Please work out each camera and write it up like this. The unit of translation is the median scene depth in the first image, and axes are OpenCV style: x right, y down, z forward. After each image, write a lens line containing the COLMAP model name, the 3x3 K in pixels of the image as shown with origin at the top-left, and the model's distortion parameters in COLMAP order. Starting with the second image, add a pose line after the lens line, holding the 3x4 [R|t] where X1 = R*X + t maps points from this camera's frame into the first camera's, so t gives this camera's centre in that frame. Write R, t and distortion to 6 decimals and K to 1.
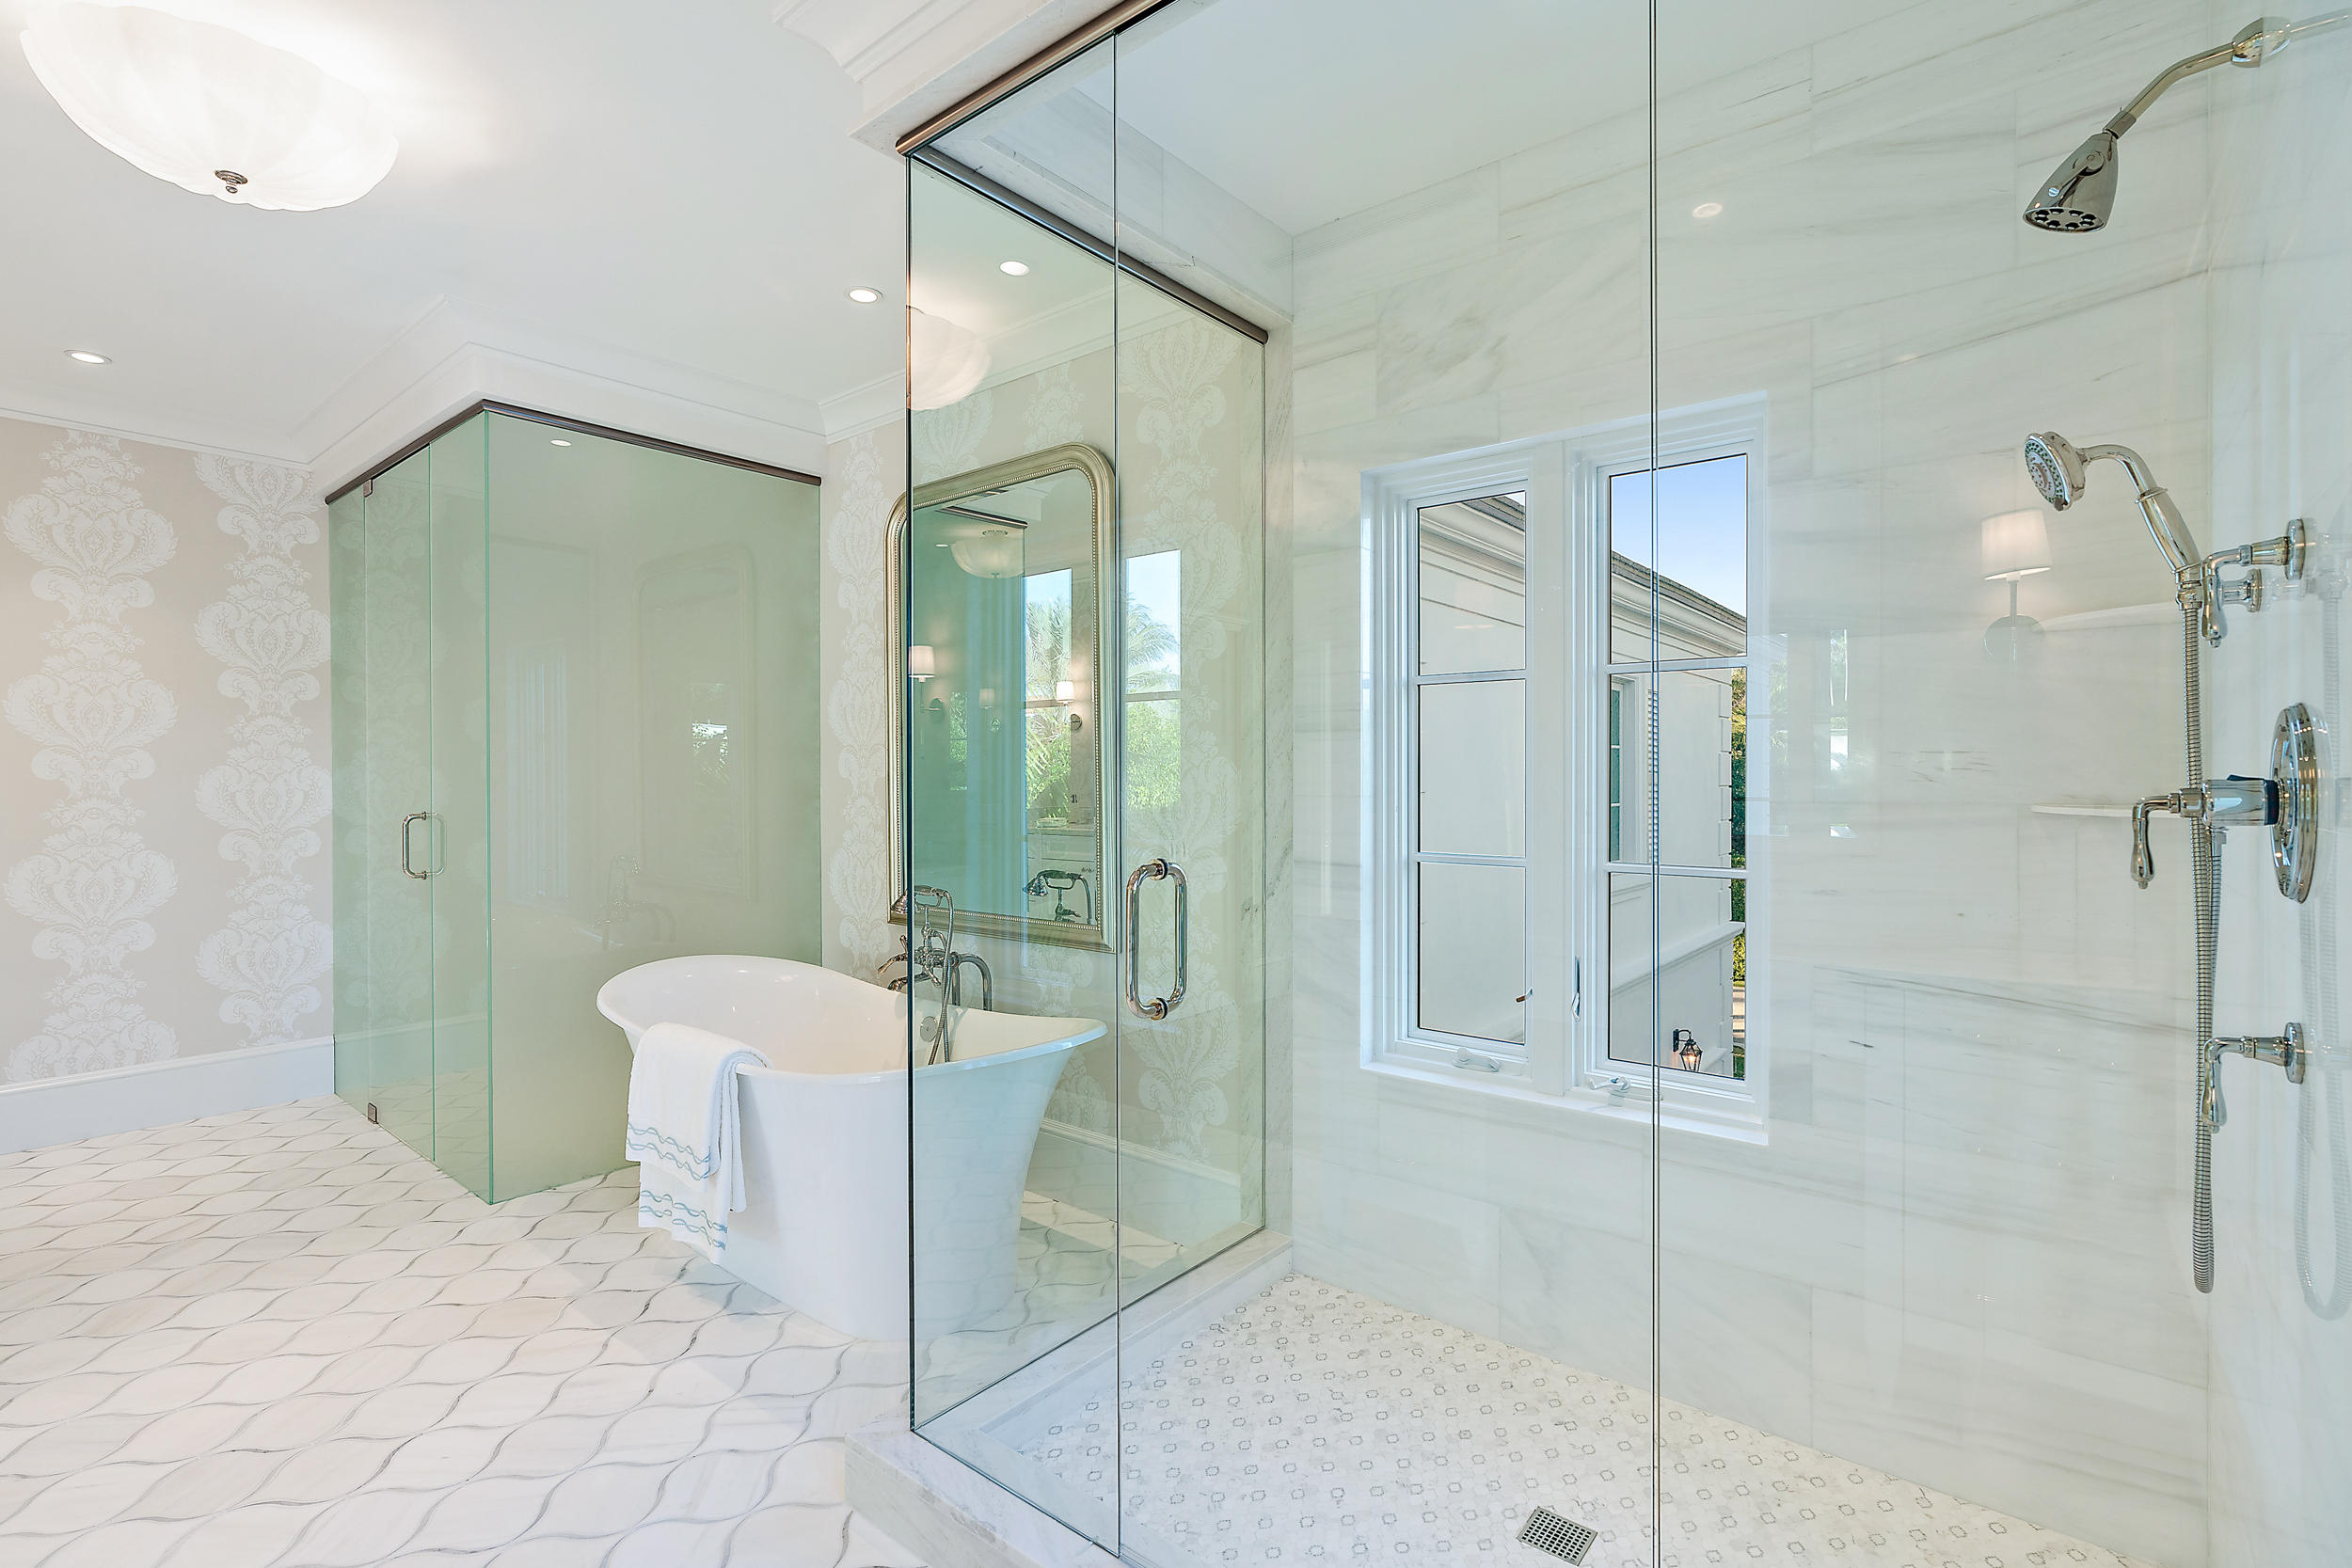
lens RADIAL K [[1074.2, 0, 1160.3], [0, 1074.2, 786.6], [0, 0, 1]] dist [-0.004347, -0.000207]
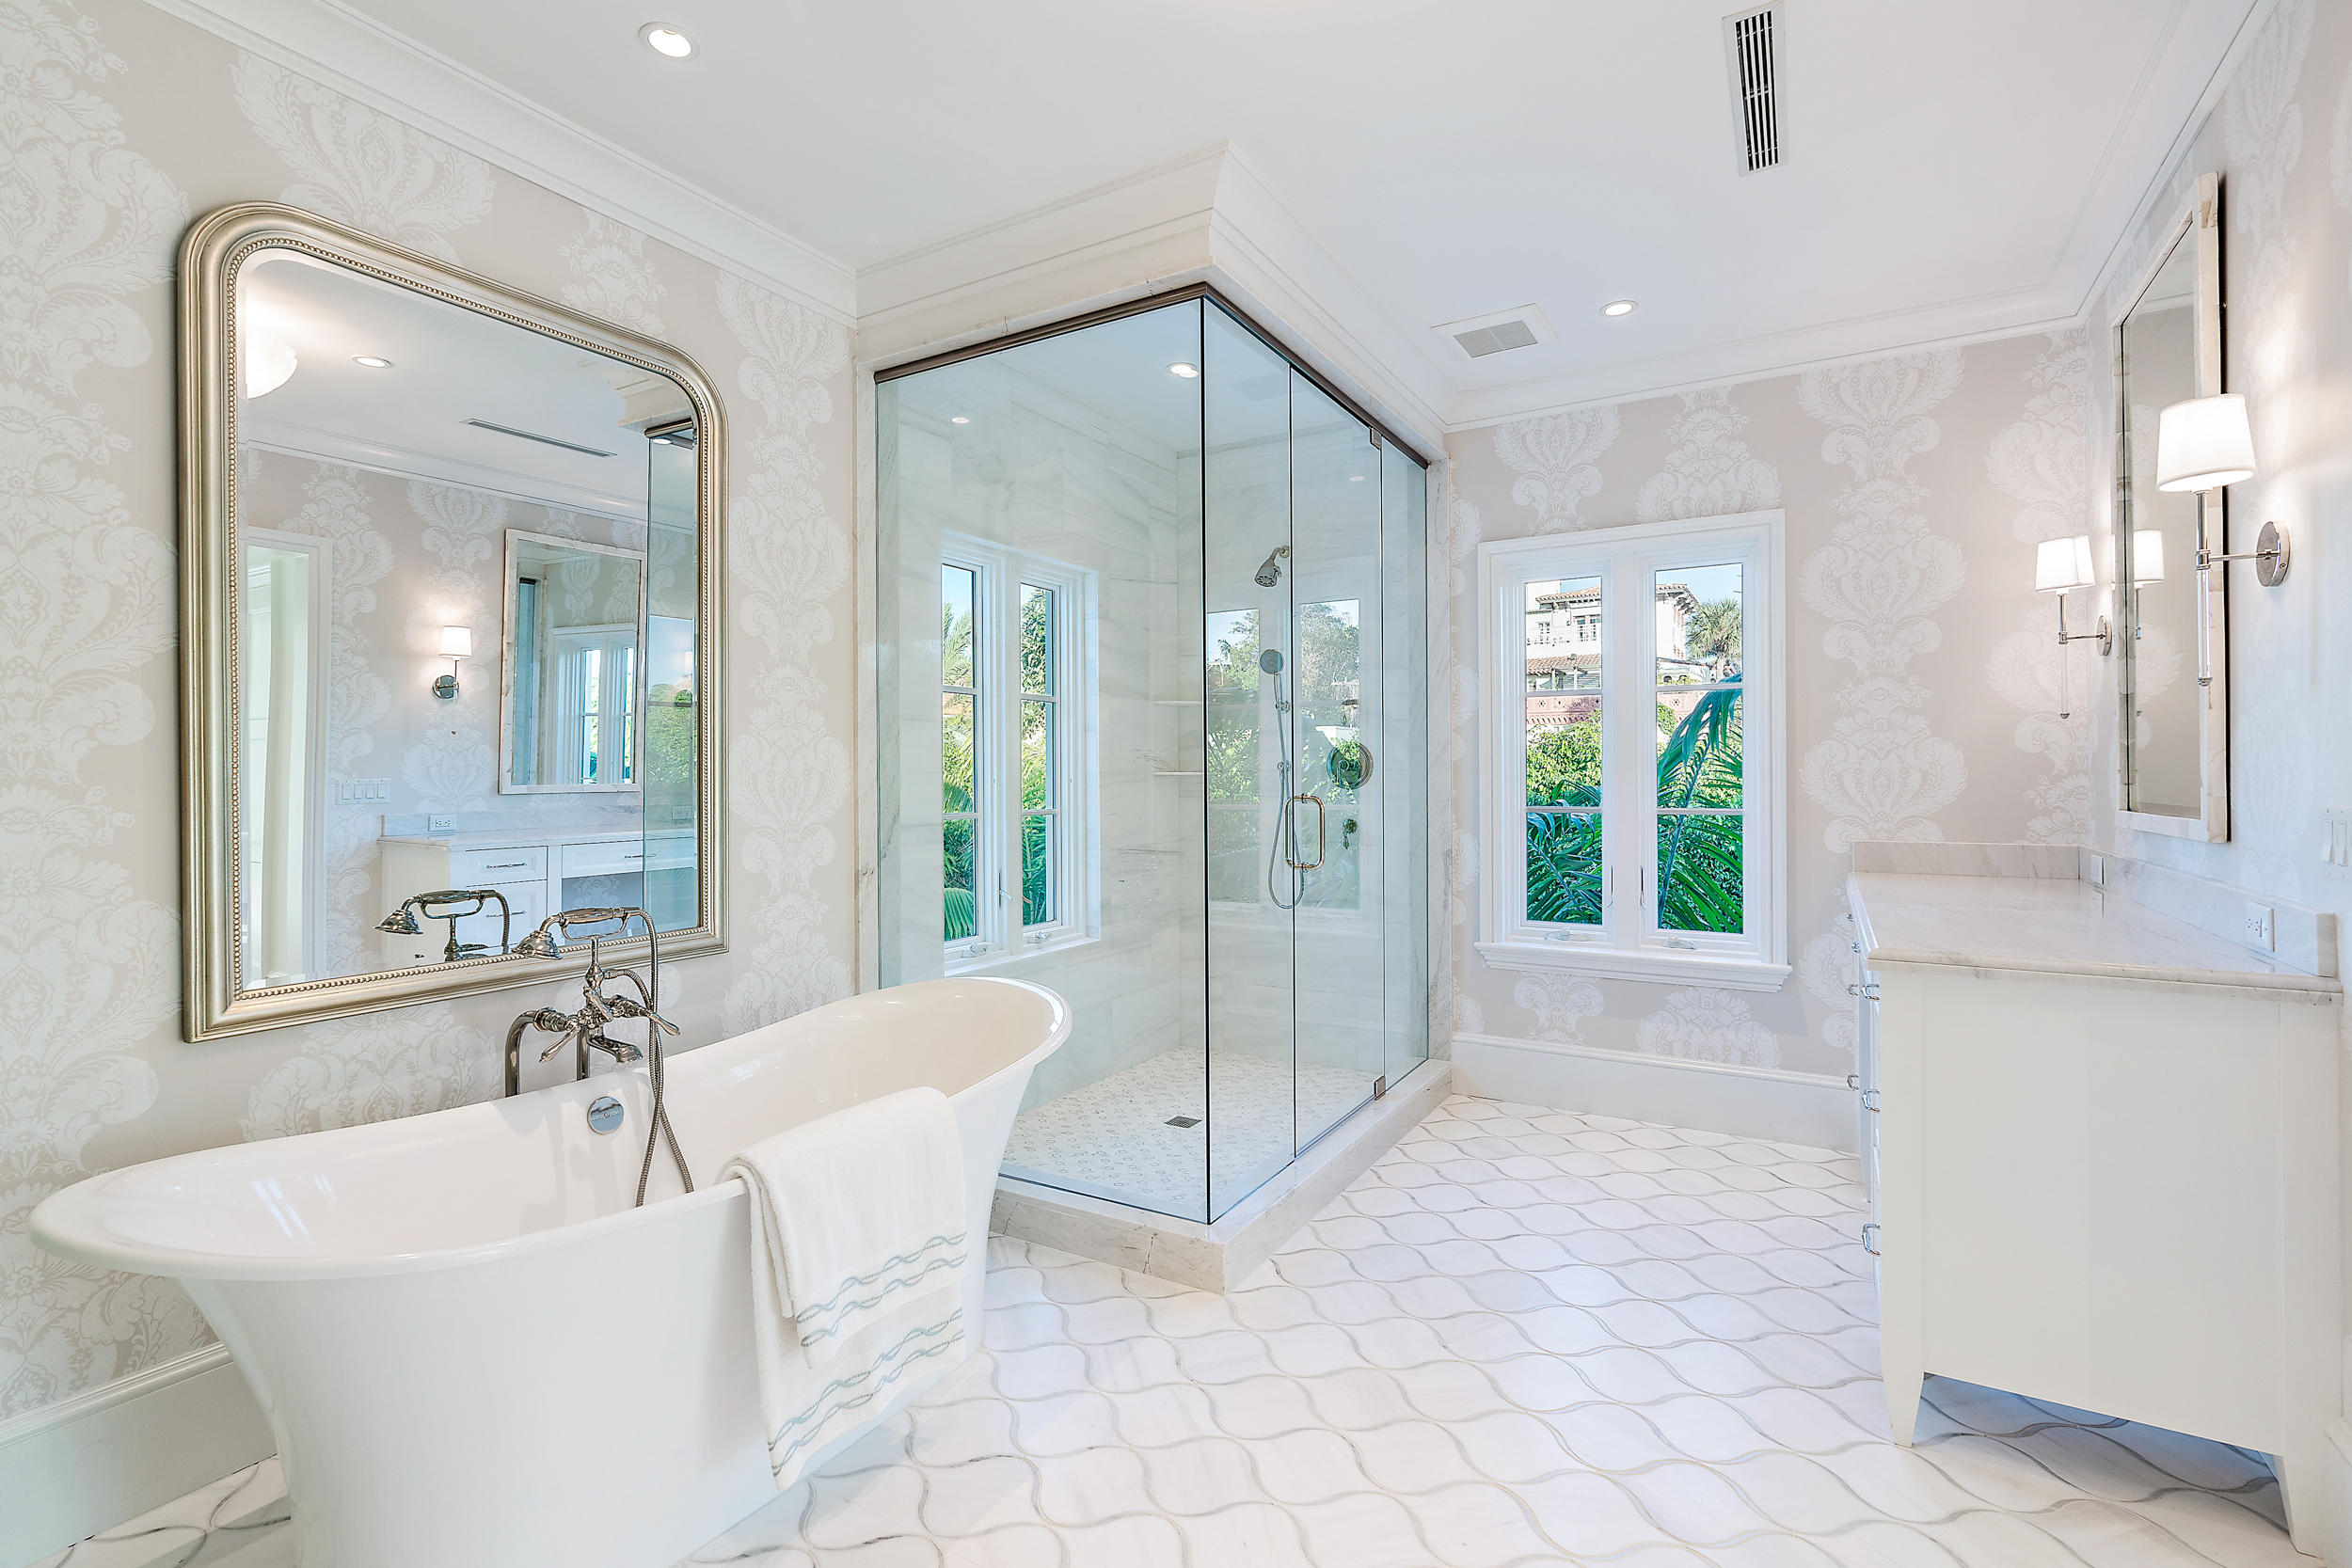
lens RADIAL K [[1074.2, 0, 1160.3], [0, 1074.2, 786.6], [0, 0, 1]] dist [-0.004347, -0.000207]
pose [[-0.152793, -0.001880, 0.988256, -1.272592], [0.016399, 0.999856, 0.004438, 0.026642], [-0.988122, 0.016884, -0.152740, 1.017333]]
